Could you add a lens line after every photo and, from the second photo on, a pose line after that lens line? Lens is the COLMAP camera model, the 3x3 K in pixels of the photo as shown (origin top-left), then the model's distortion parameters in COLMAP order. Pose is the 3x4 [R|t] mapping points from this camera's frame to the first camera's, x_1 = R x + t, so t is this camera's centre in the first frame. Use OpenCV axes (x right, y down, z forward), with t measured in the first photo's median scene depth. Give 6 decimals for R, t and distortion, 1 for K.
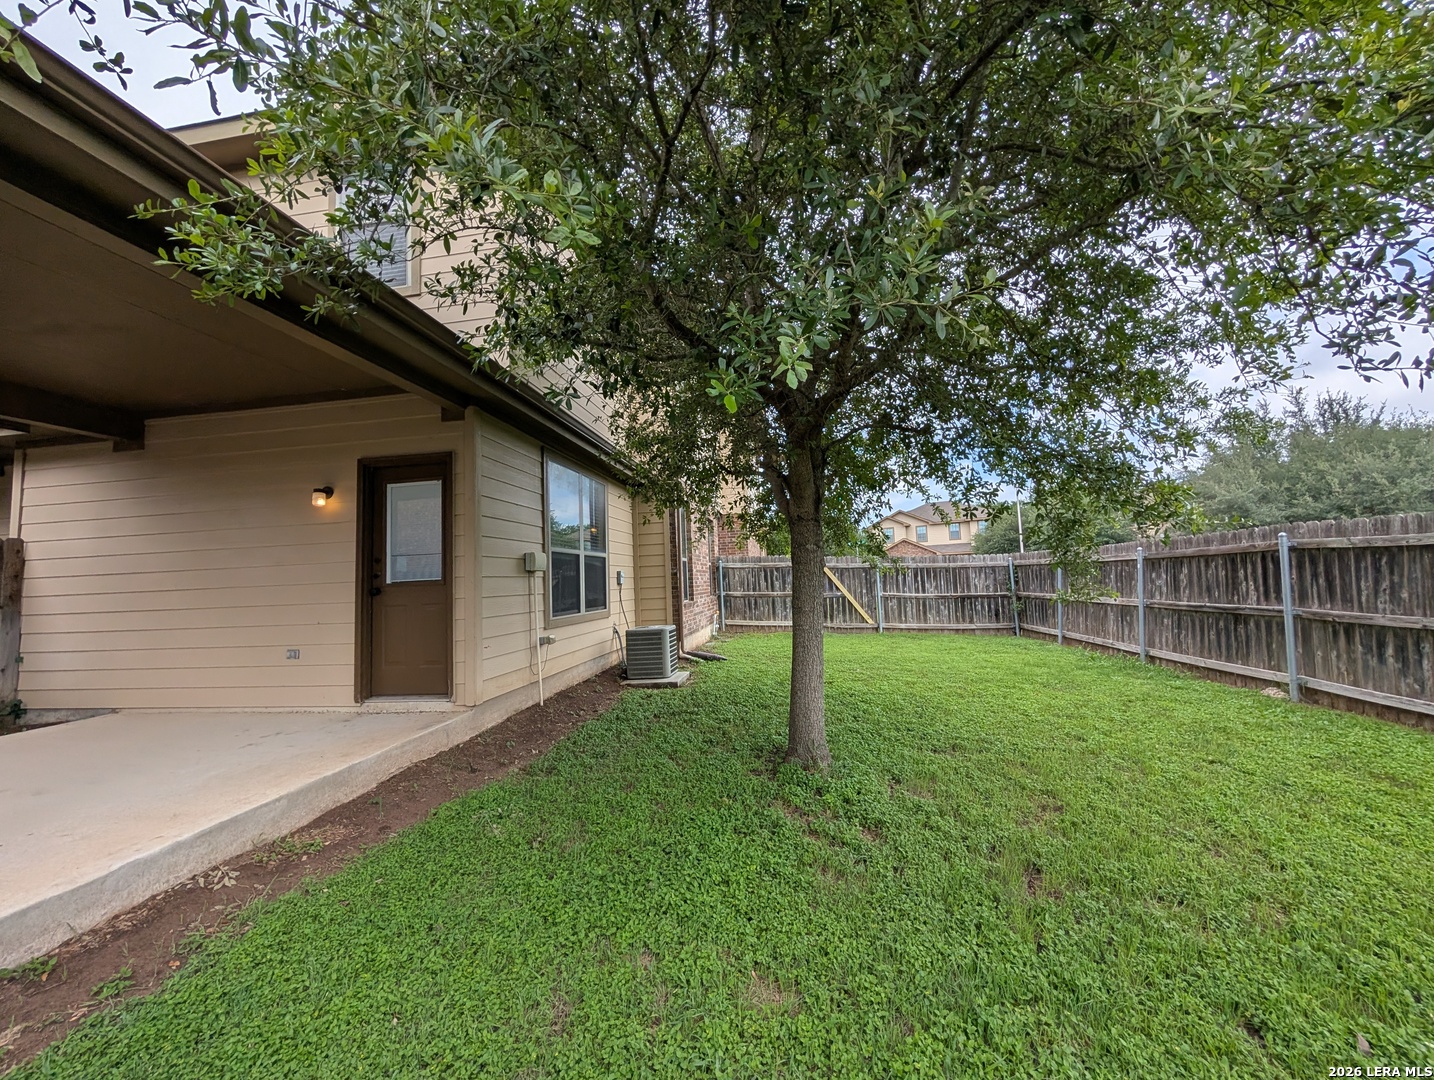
lens RADIAL K [[543.0, 0, 719.2], [0, 543.0, 540.3], [0, 0, 1]] dist [0.000871, 0.000380]
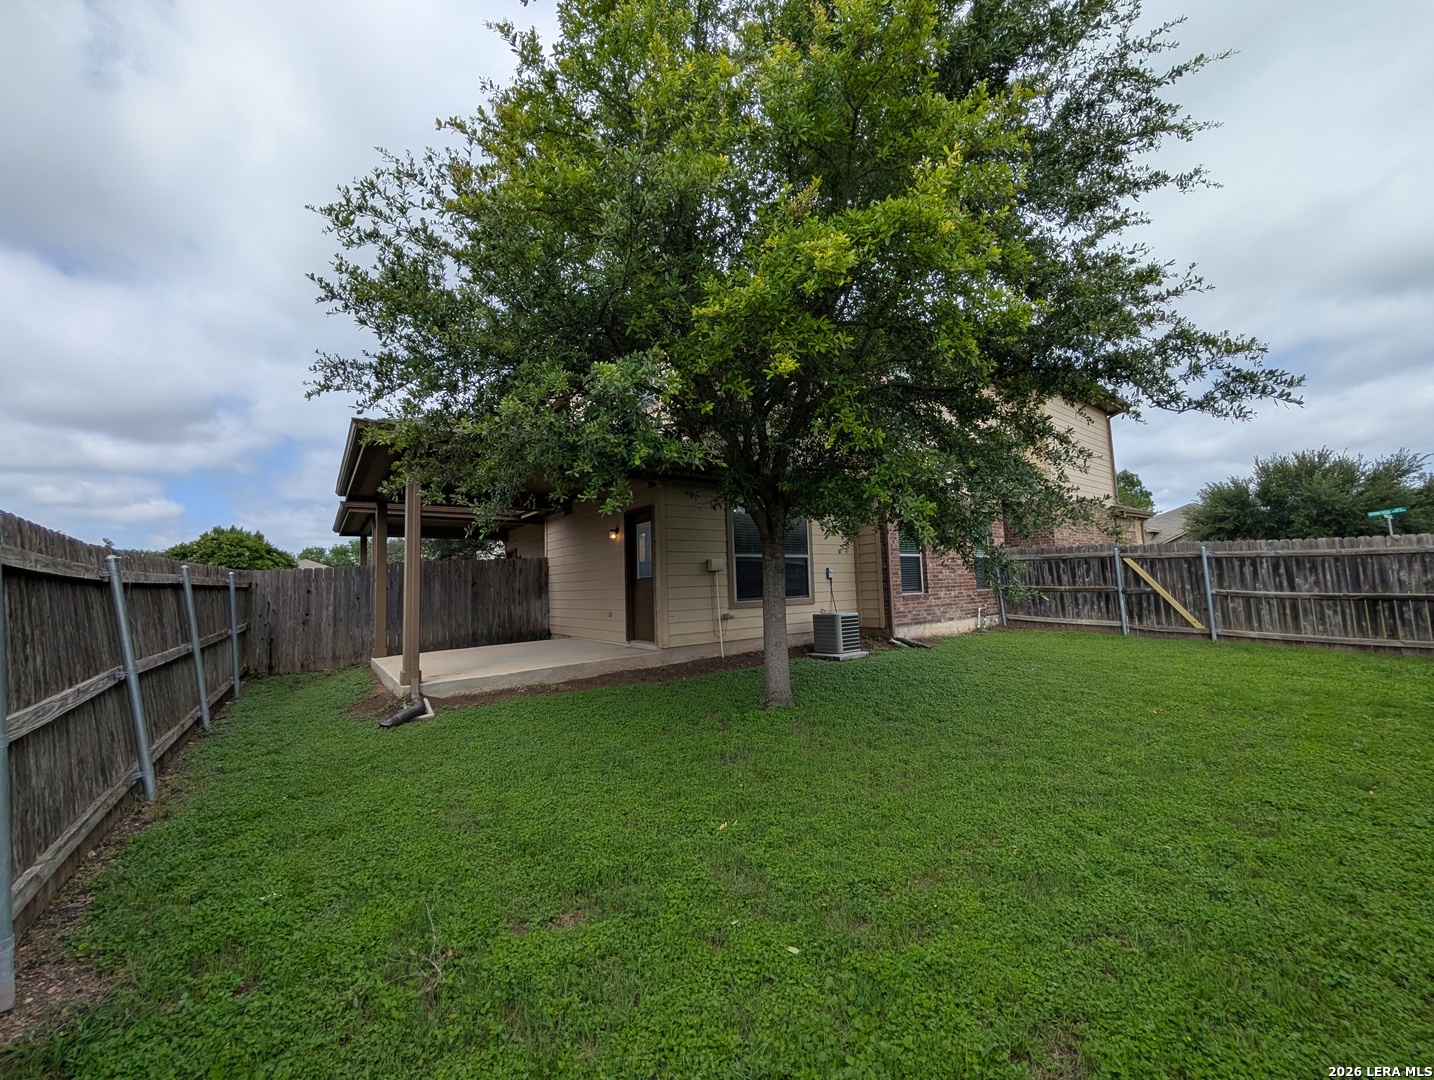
lens RADIAL K [[543.0, 0, 719.2], [0, 543.0, 540.3], [0, 0, 1]] dist [0.000871, 0.000380]
pose [[0.714962, -0.042421, -0.697876, 0.848645], [0.056890, 0.998378, -0.002405, -0.029585], [0.696845, -0.037983, 0.716215, -0.114494]]
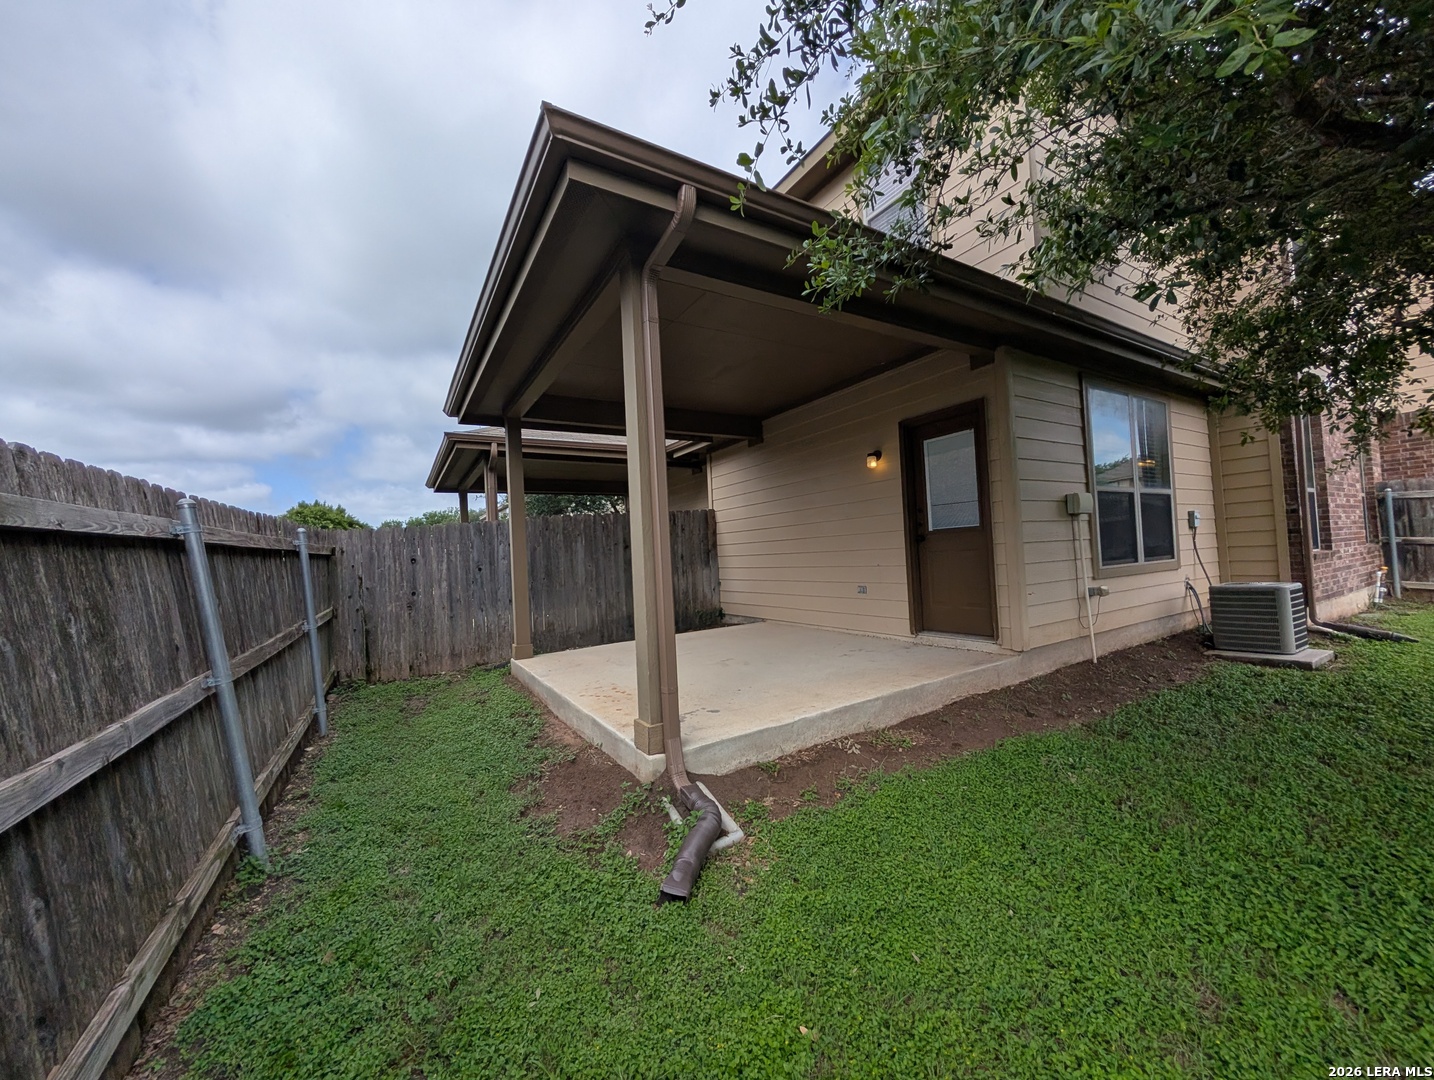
lens RADIAL K [[543.0, 0, 719.2], [0, 543.0, 540.3], [0, 0, 1]] dist [0.000871, 0.000380]
pose [[0.644404, -0.012368, -0.764585, -0.042708], [0.079758, 0.995503, 0.051118, 0.007644], [0.760514, -0.093923, 0.642492, -0.034048]]
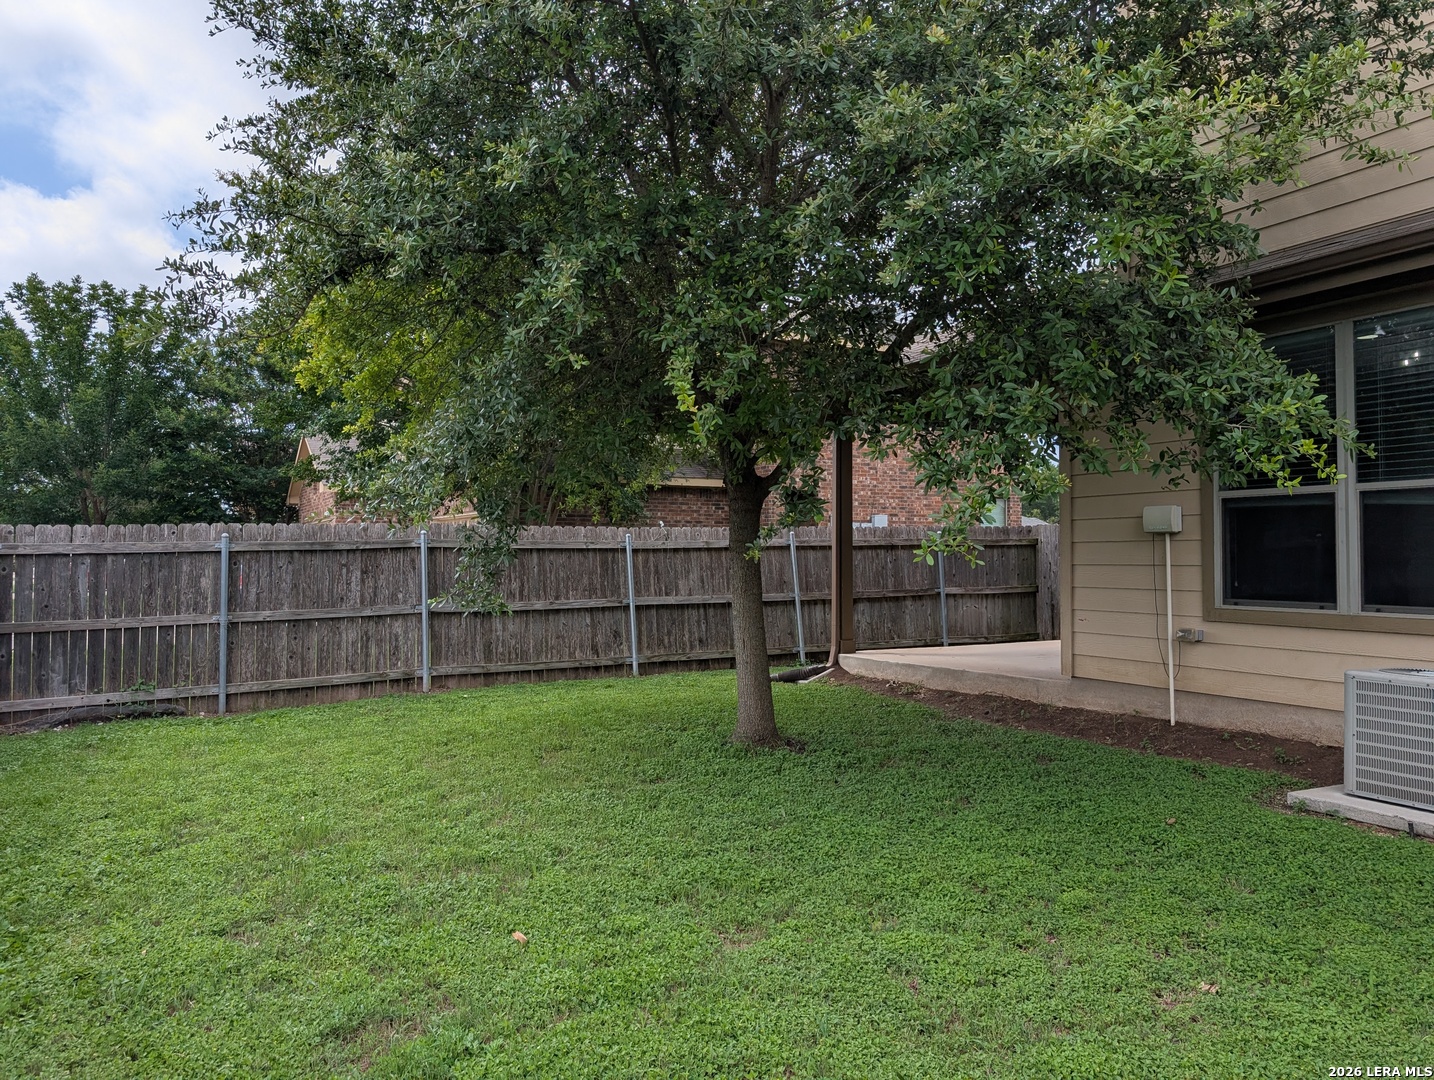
lens RADIAL K [[1027.8, 0, 732.0], [0, 1027.8, 529.2], [0, 0, 1]] dist [0.128553, -0.003999]
pose [[-0.800498, 0.028071, -0.598678, 1.003929], [0.080751, 0.994846, -0.061326, 0.104648], [0.593871, -0.097435, -0.798638, 1.953387]]
